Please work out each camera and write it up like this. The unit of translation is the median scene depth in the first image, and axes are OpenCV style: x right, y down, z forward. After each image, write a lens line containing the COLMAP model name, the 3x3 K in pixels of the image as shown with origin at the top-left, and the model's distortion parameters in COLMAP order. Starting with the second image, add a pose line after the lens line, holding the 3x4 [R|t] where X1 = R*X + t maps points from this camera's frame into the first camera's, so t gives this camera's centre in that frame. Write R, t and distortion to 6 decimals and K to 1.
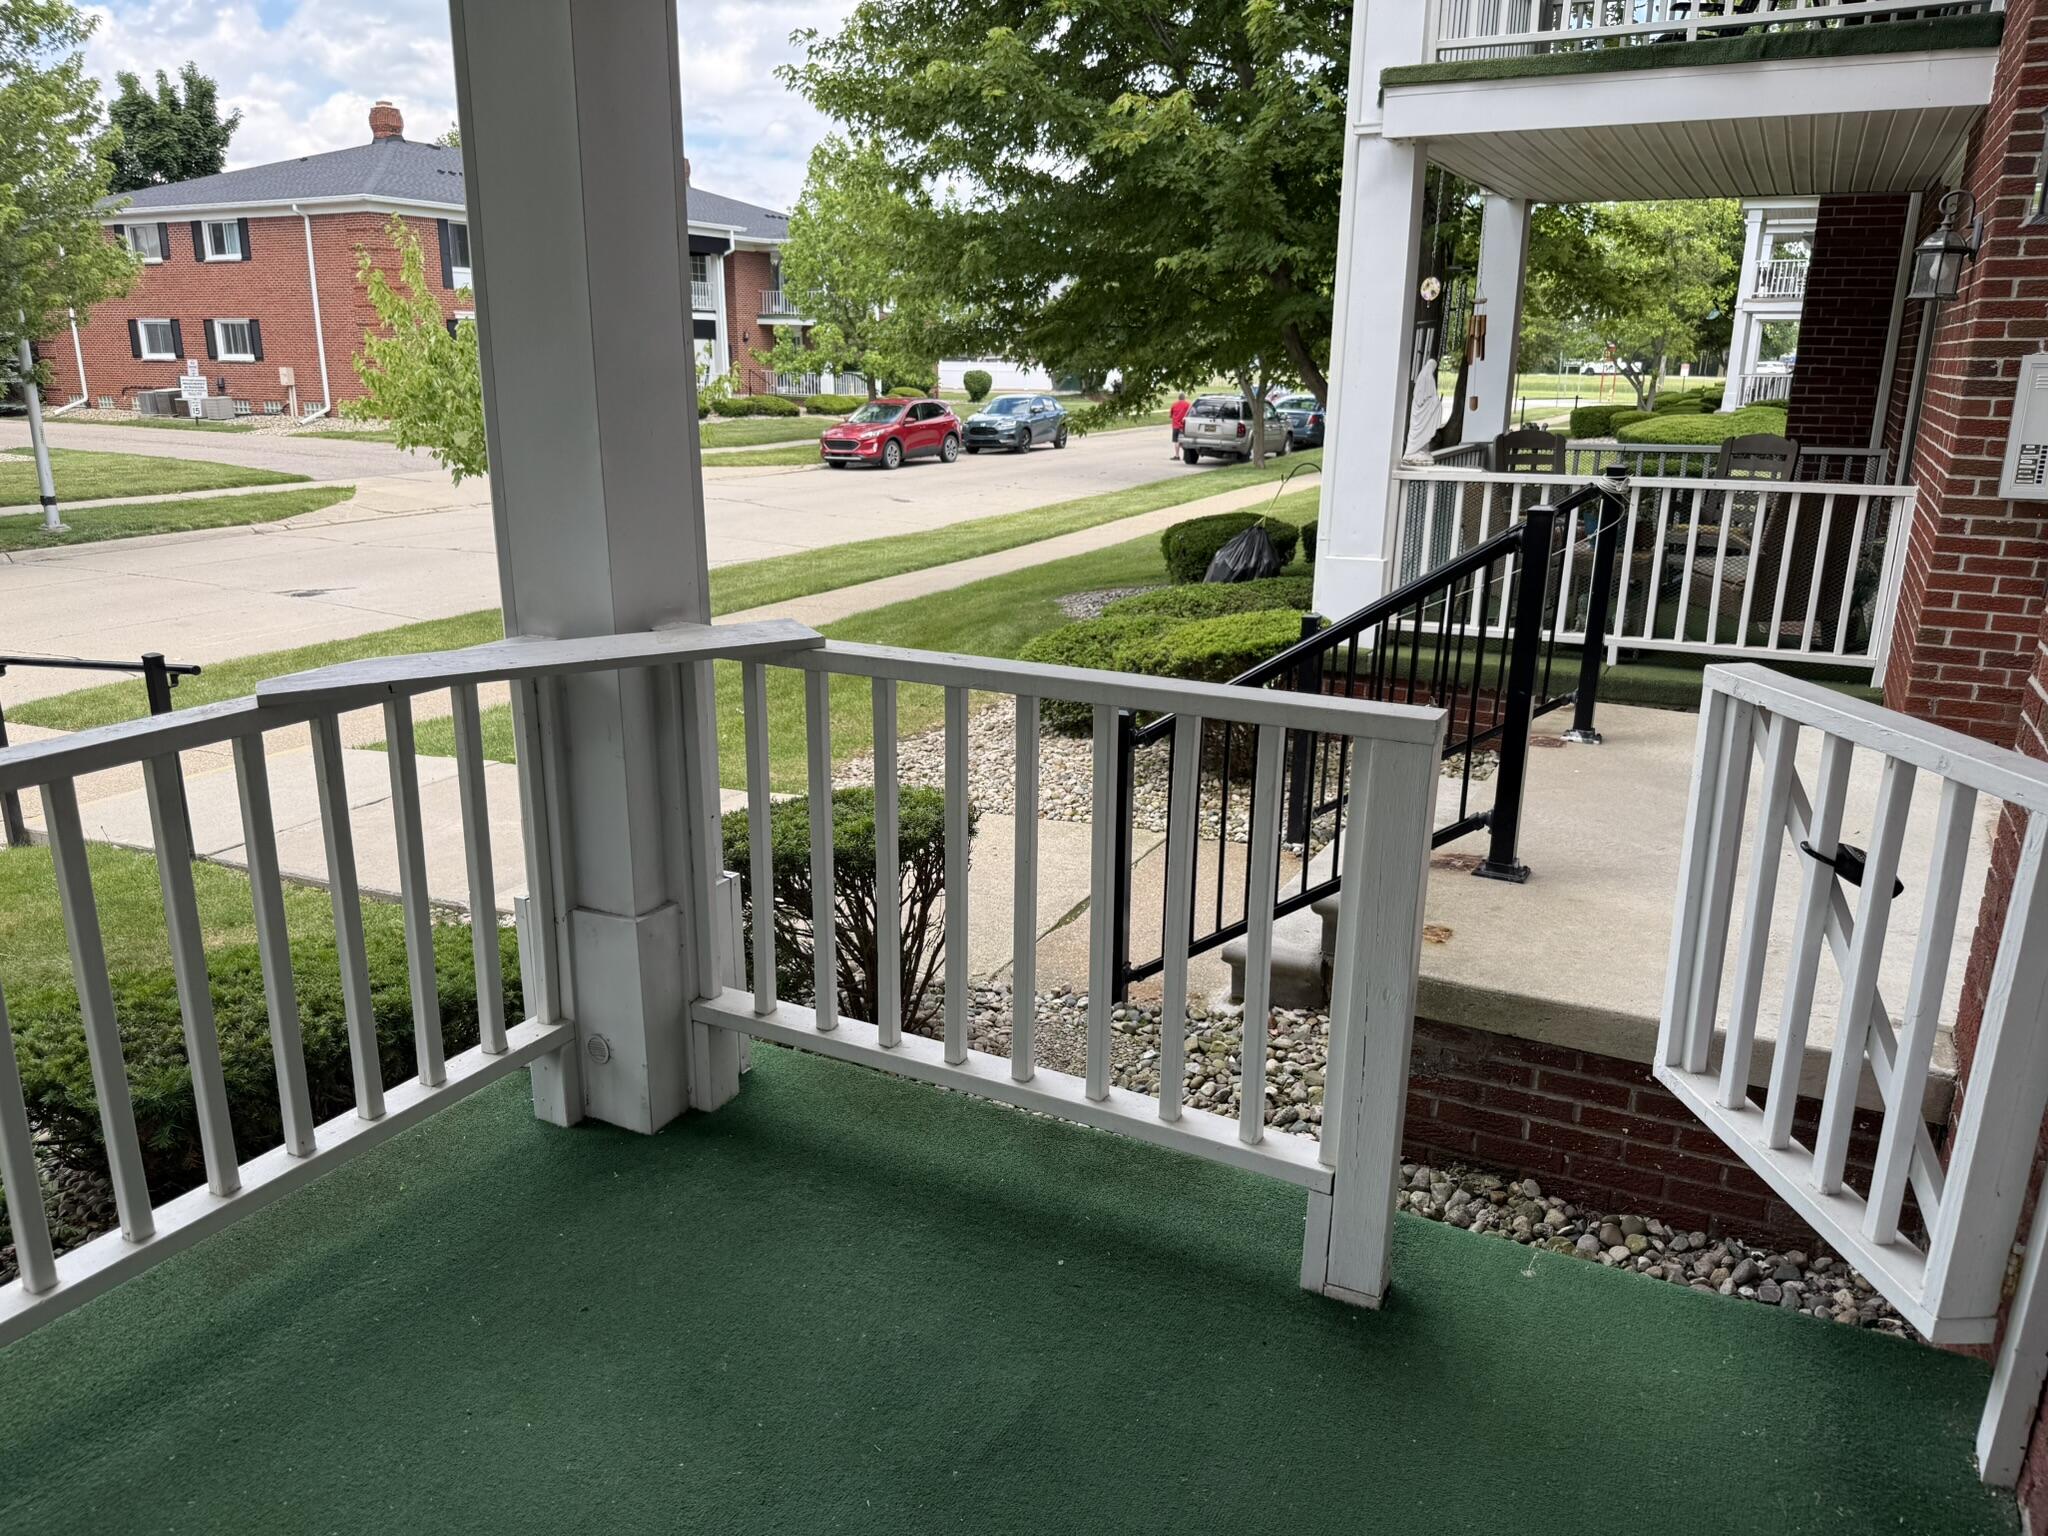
lens RADIAL K [[1463.2, 0, 1024.0], [0, 1463.2, 768.0], [0, 0, 1]] dist [-0.005267, -0.003489]
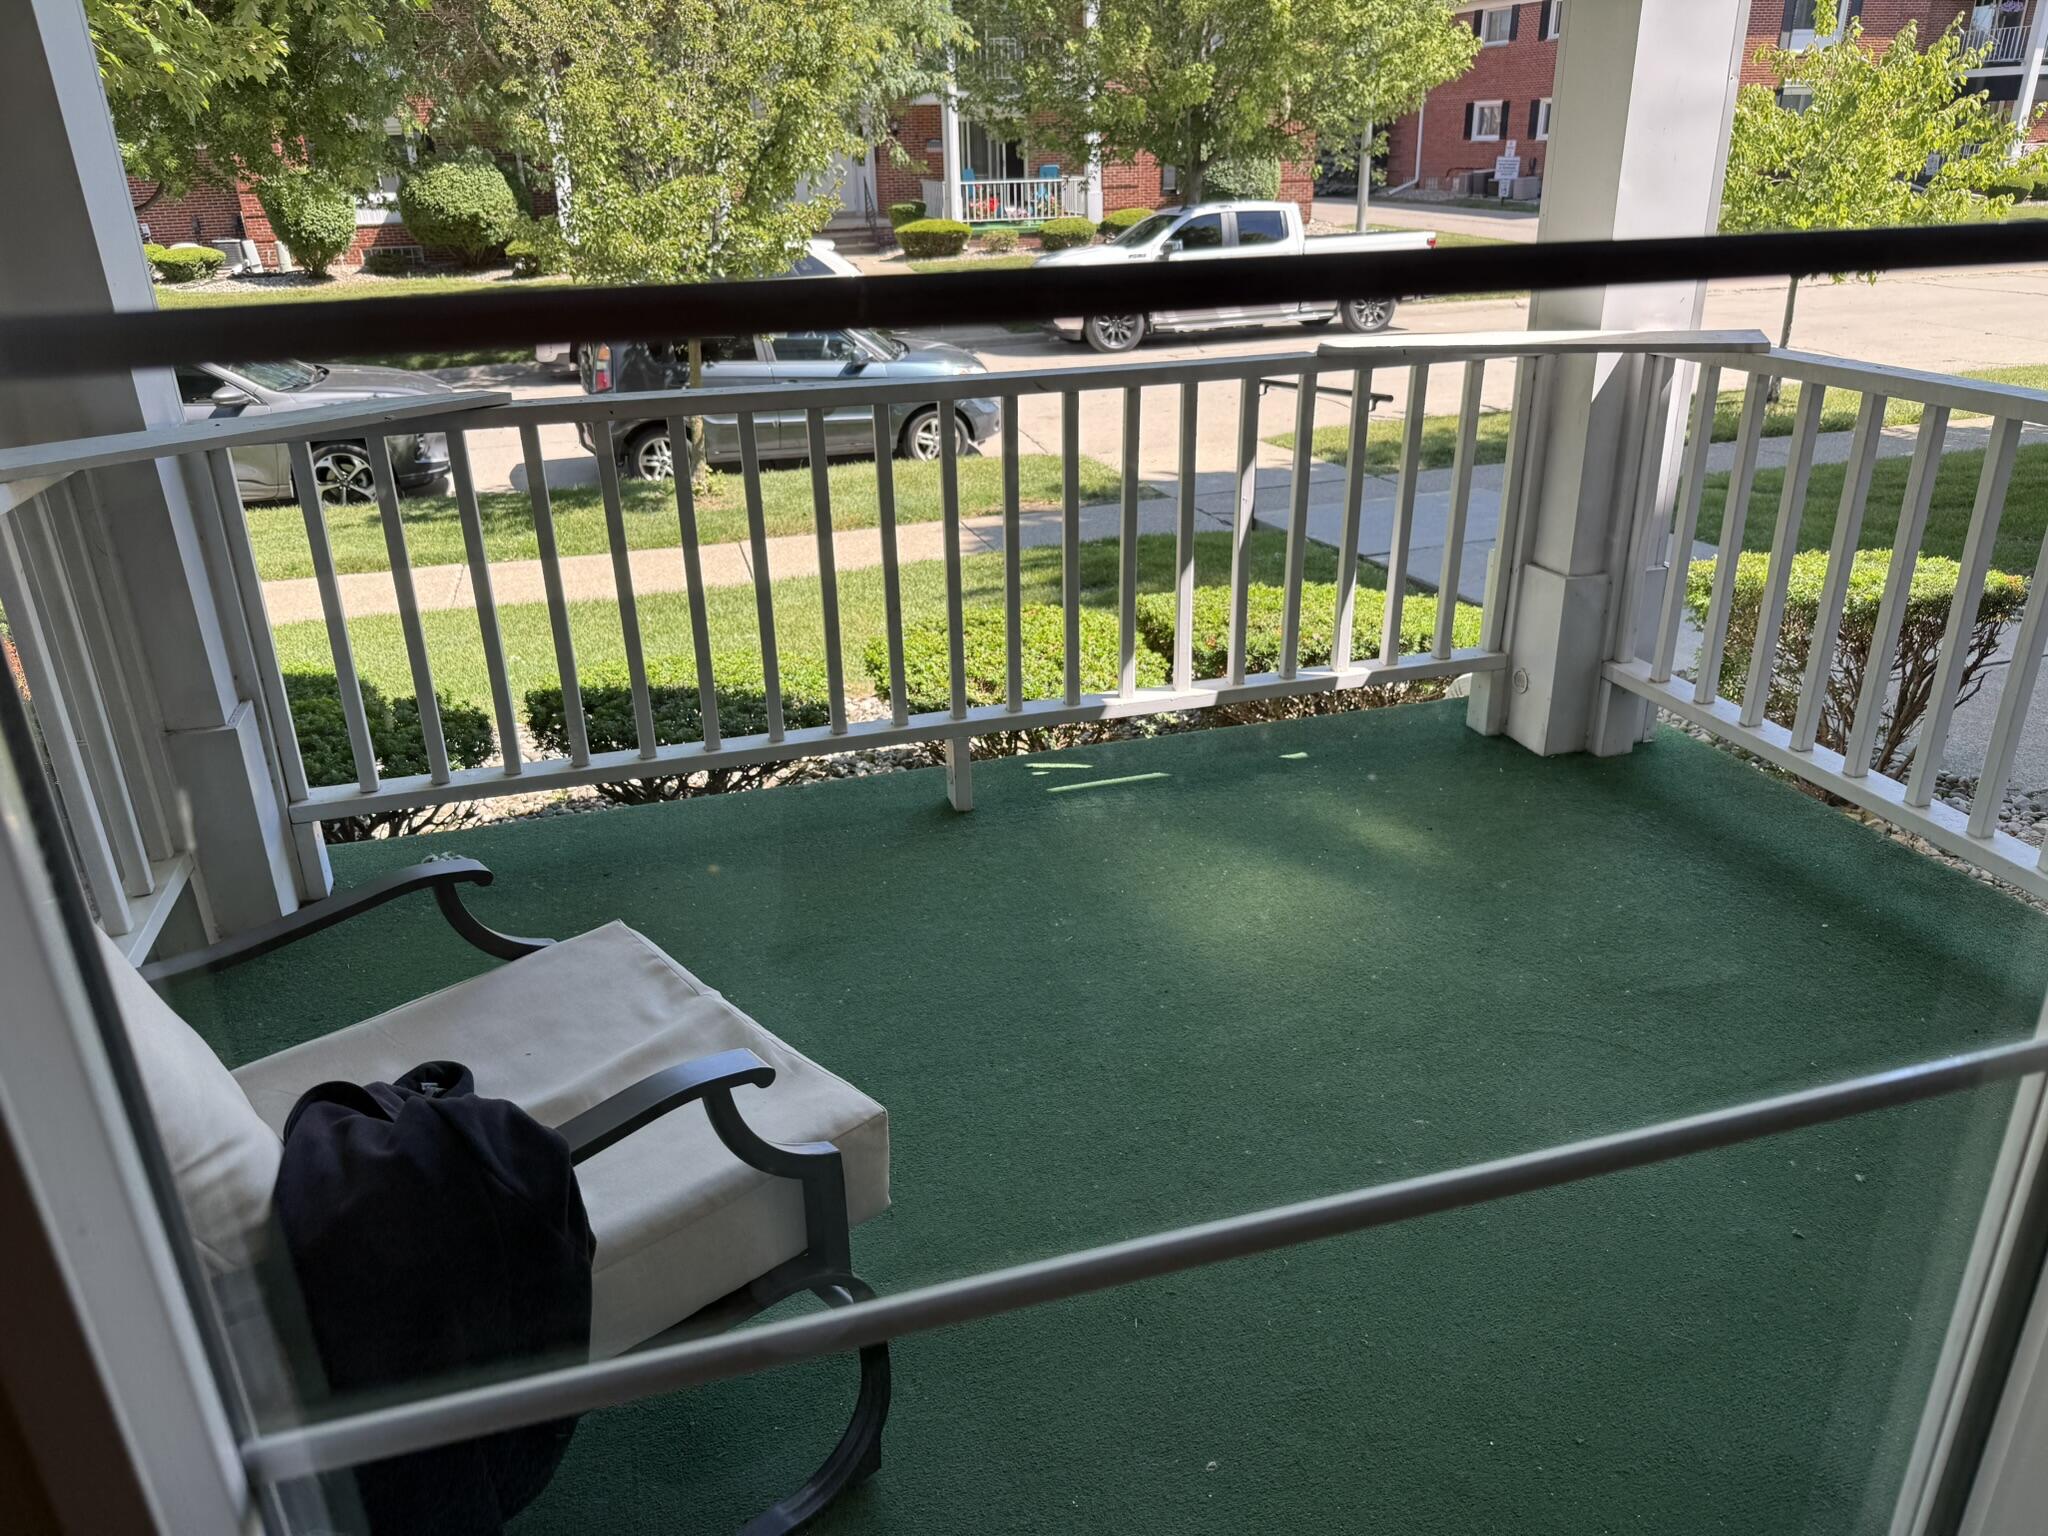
lens RADIAL K [[1463.2, 0, 1024.0], [0, 1463.2, 768.0], [0, 0, 1]] dist [-0.005267, -0.003489]
pose [[0.693309, 0.261375, -0.671569, 0.259254], [-0.168428, 0.964868, 0.201647, 0.081358], [0.700681, -0.026693, 0.712975, -0.176640]]
